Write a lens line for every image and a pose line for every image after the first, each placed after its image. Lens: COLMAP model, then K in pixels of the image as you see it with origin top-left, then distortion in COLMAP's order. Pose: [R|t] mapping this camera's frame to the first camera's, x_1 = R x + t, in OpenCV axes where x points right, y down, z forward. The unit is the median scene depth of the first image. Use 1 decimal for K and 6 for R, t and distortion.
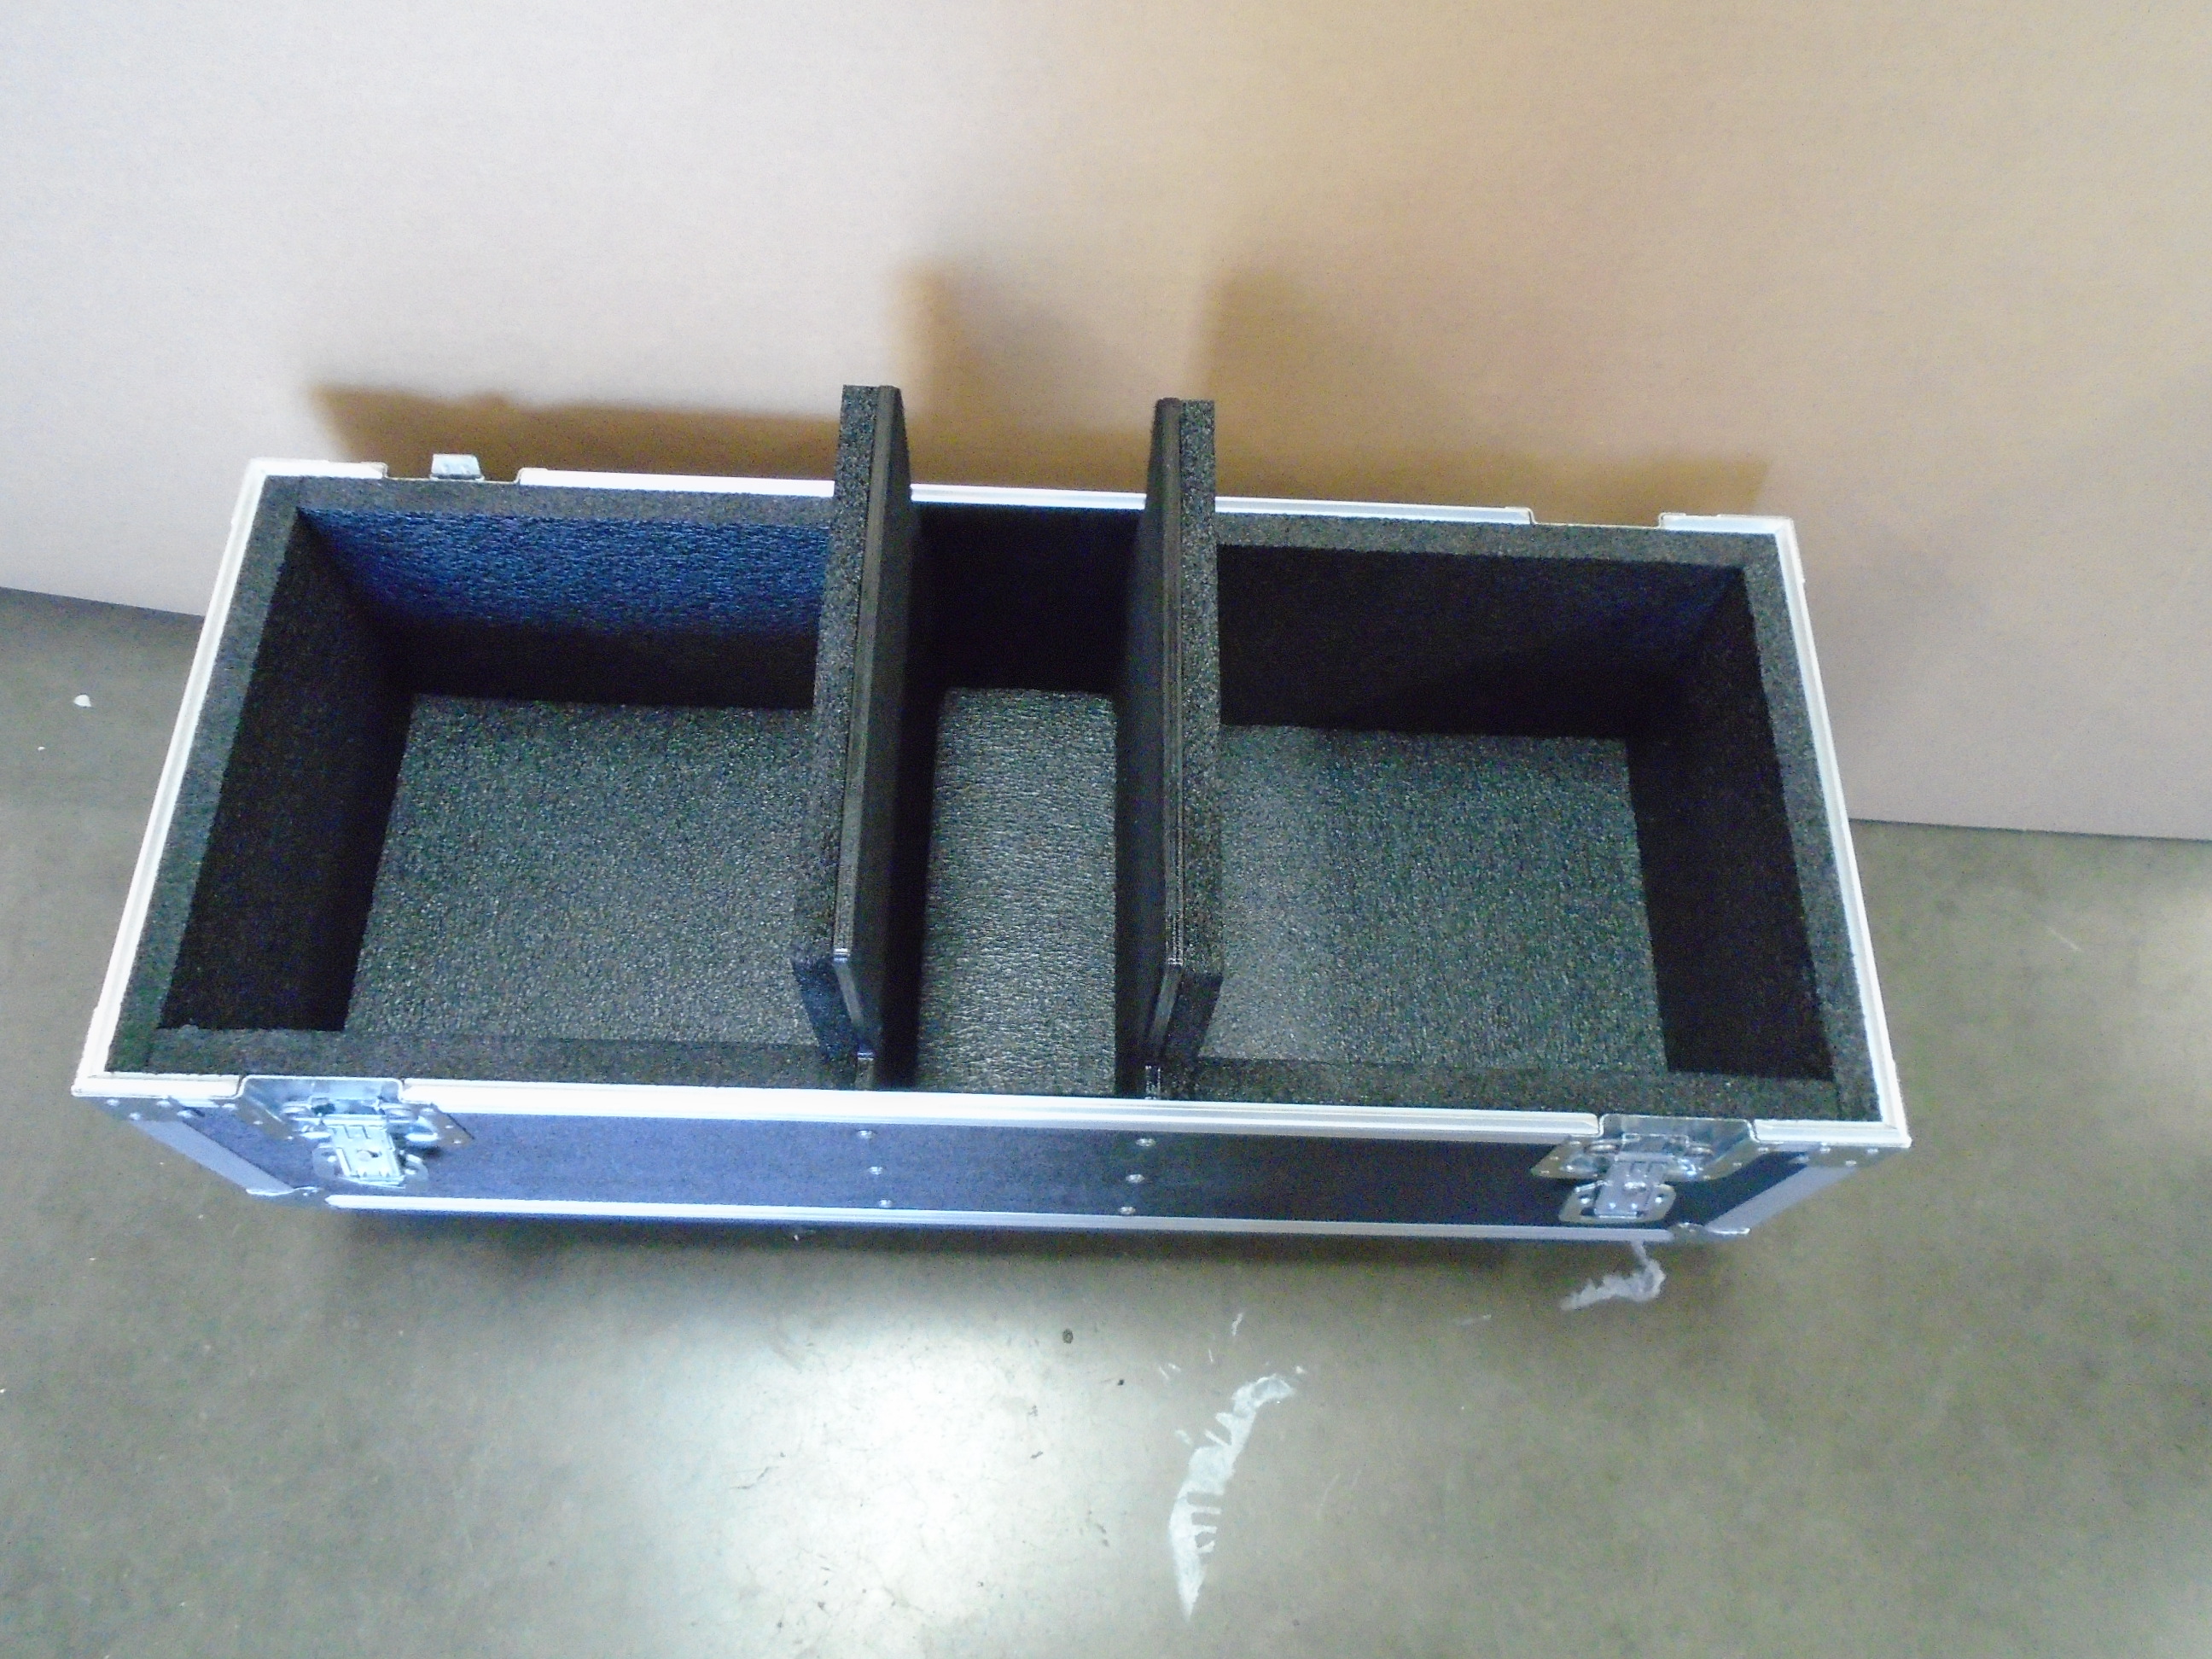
lens RADIAL K [[1702.7, 0, 1106.0], [0, 1702.7, 829.5], [0, 0, 1]] dist [-0.003868, -0.007394]
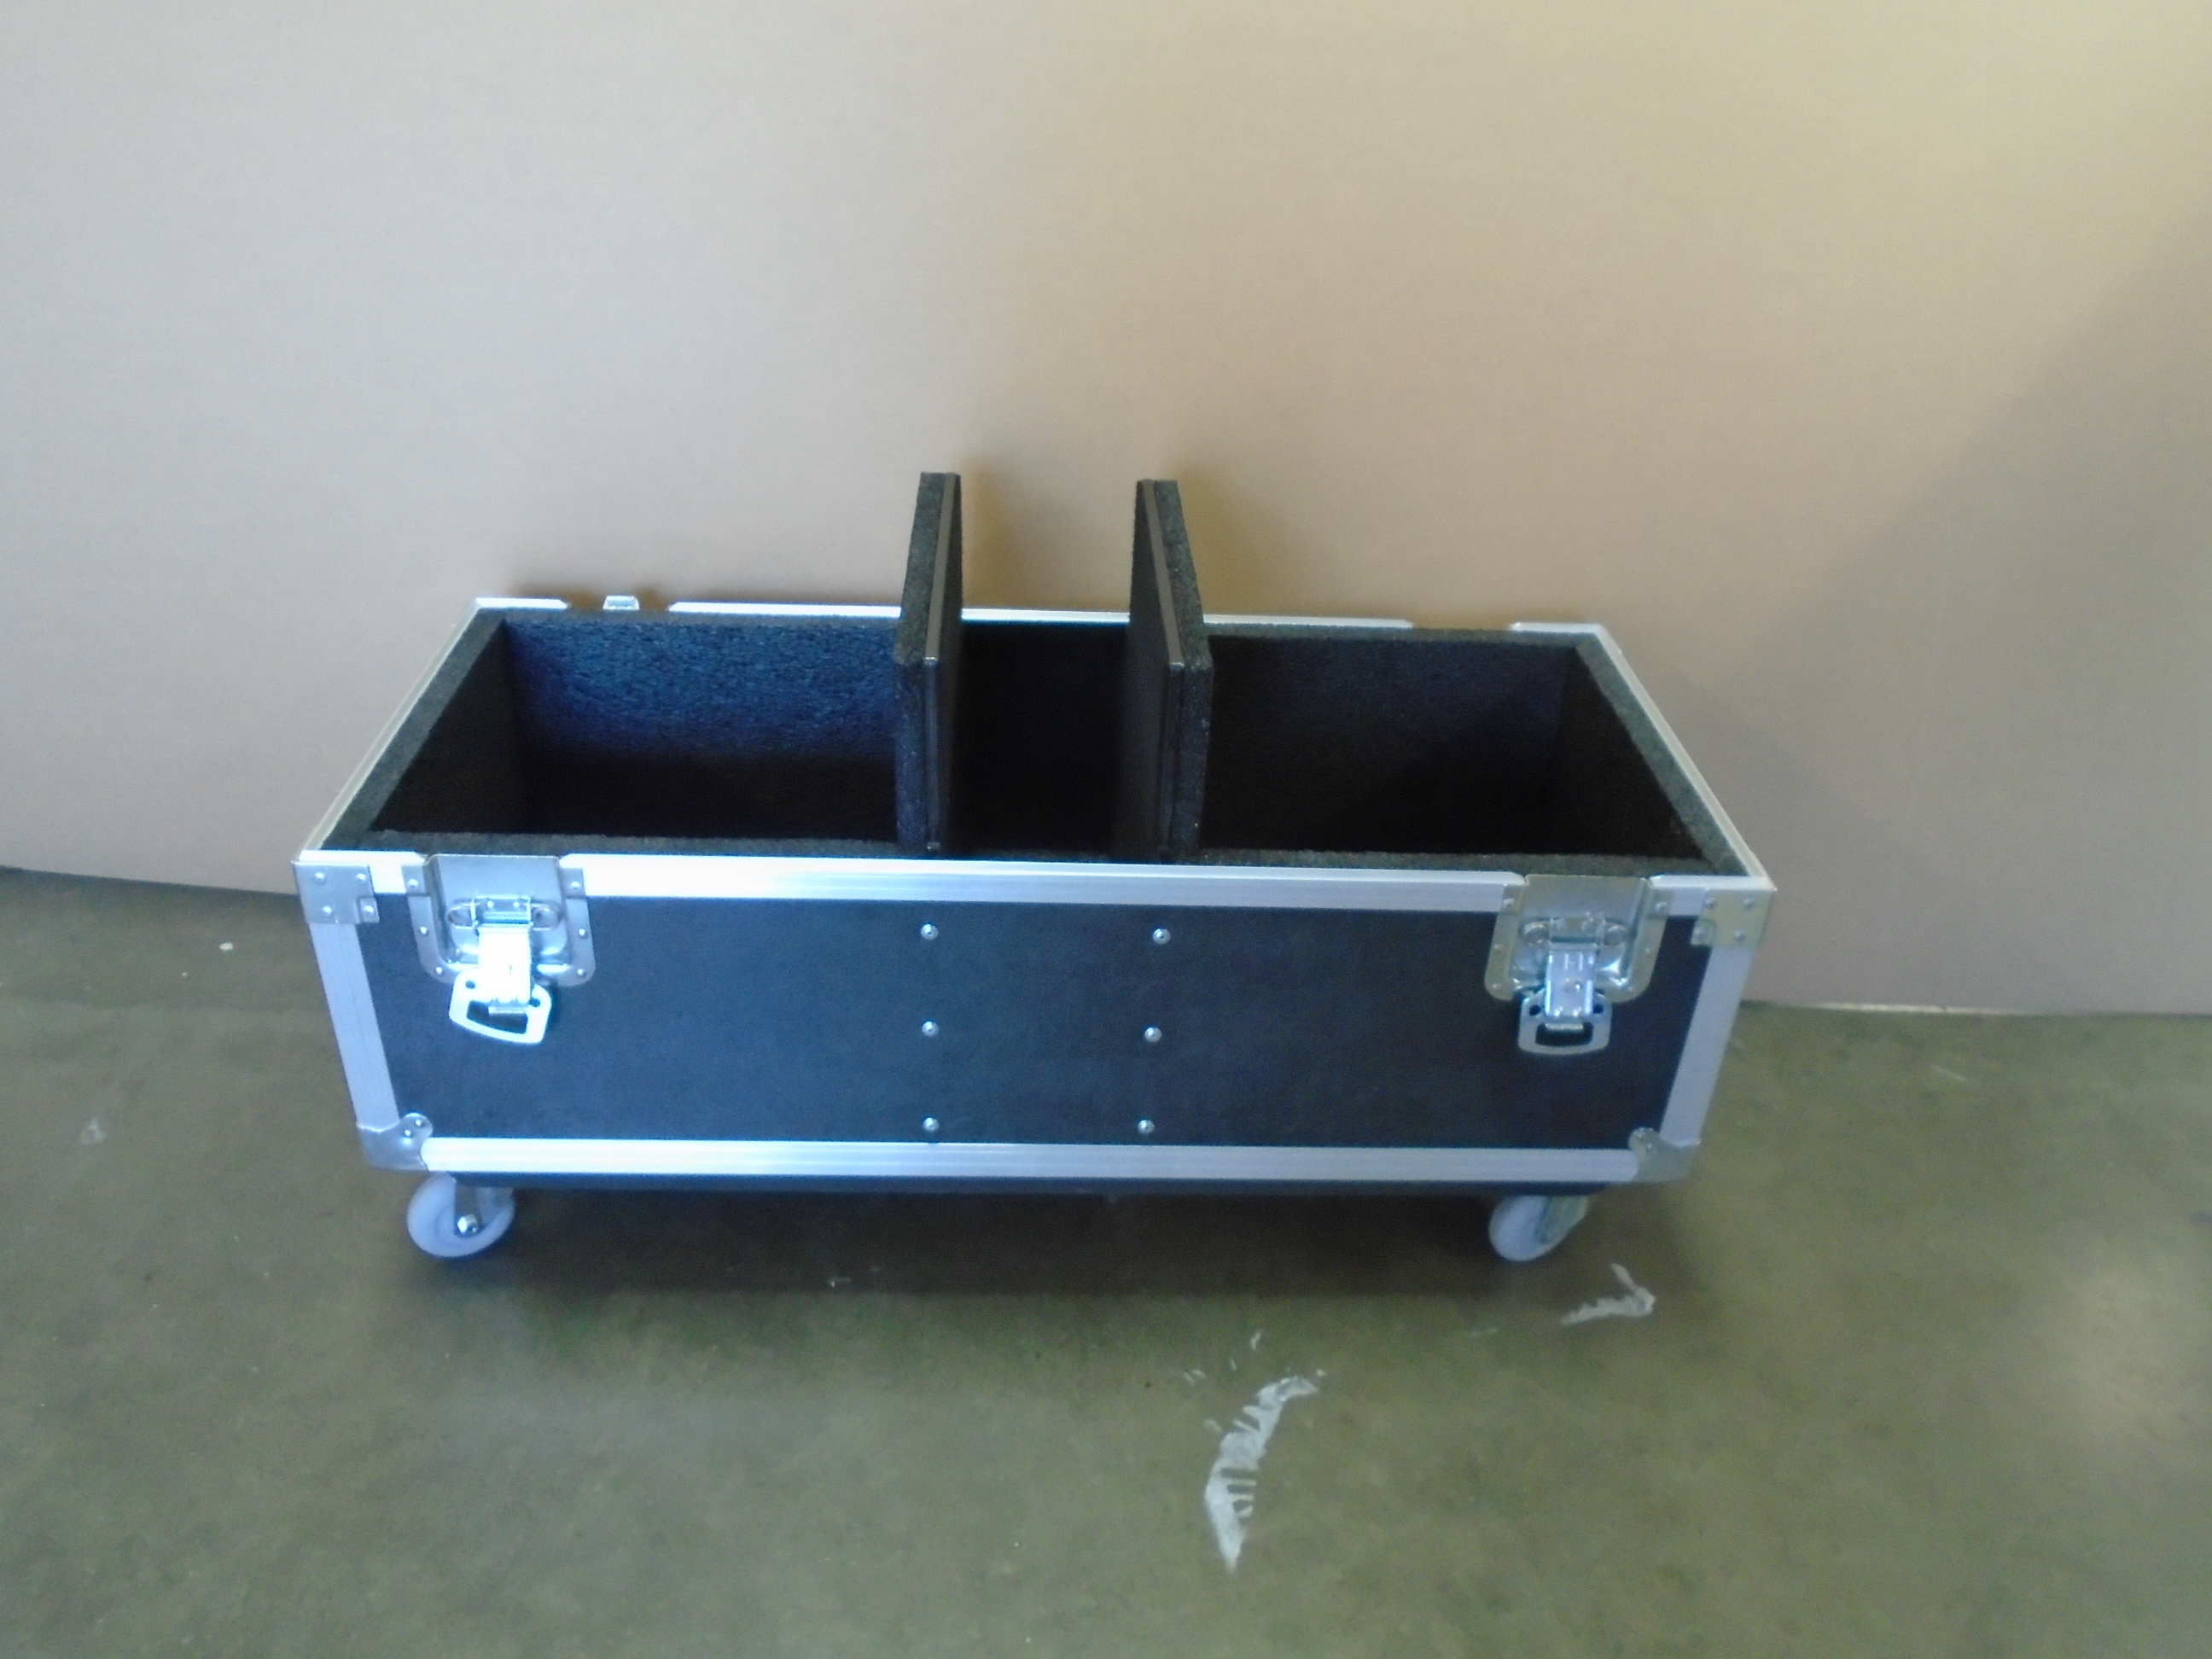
lens RADIAL K [[1702.7, 0, 1106.0], [0, 1702.7, 829.5], [0, 0, 1]] dist [-0.003868, -0.007394]
pose [[0.998854, -0.028220, 0.038669, -0.048158], [0.044671, 0.839840, -0.540992, 0.614678], [-0.017209, 0.542099, 0.840138, -0.044471]]
